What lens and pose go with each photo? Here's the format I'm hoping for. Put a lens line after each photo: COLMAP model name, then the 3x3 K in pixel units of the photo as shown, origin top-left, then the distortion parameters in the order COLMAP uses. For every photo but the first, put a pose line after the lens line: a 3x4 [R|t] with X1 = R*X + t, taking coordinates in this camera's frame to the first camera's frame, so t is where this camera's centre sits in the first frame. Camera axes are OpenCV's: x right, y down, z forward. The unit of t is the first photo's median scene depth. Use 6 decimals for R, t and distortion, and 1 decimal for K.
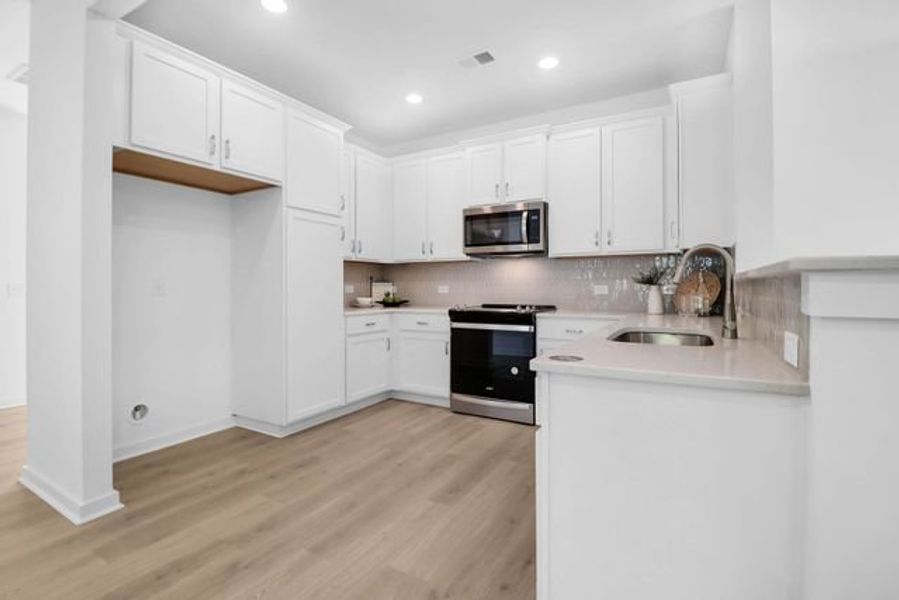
lens RADIAL K [[429.0, 0, 445.2], [0, 429.0, 287.9], [0, 0, 1]] dist [-0.001320, -0.000174]
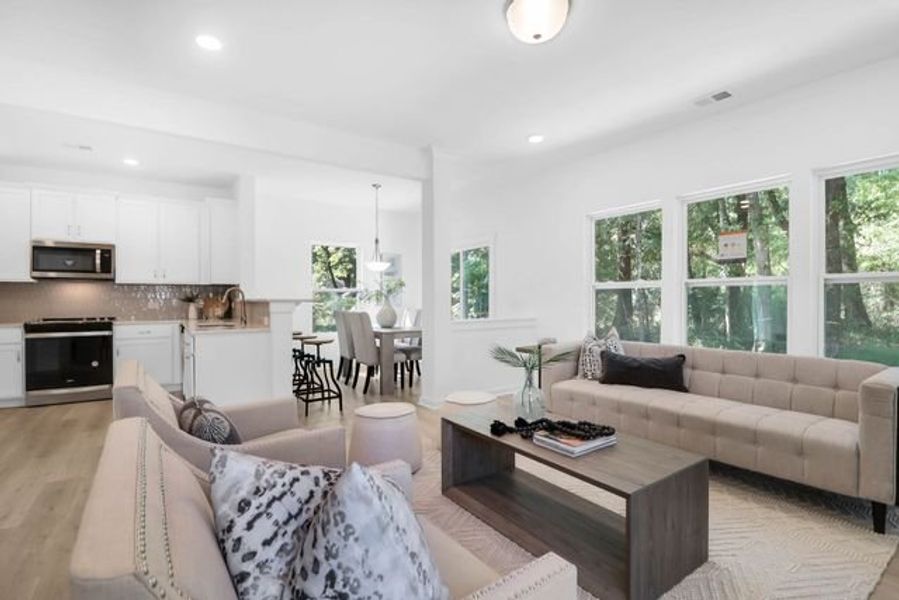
lens RADIAL K [[457.5, 0, 449.5], [0, 457.5, 300.0], [0, 0, 1]] dist [0.000528, -0.000228]
pose [[0.455292, -0.000541, 0.890342, -0.618669], [0.001410, 0.999999, -0.000114, -0.014346], [-0.890341, 0.001308, 0.455292, -0.688039]]
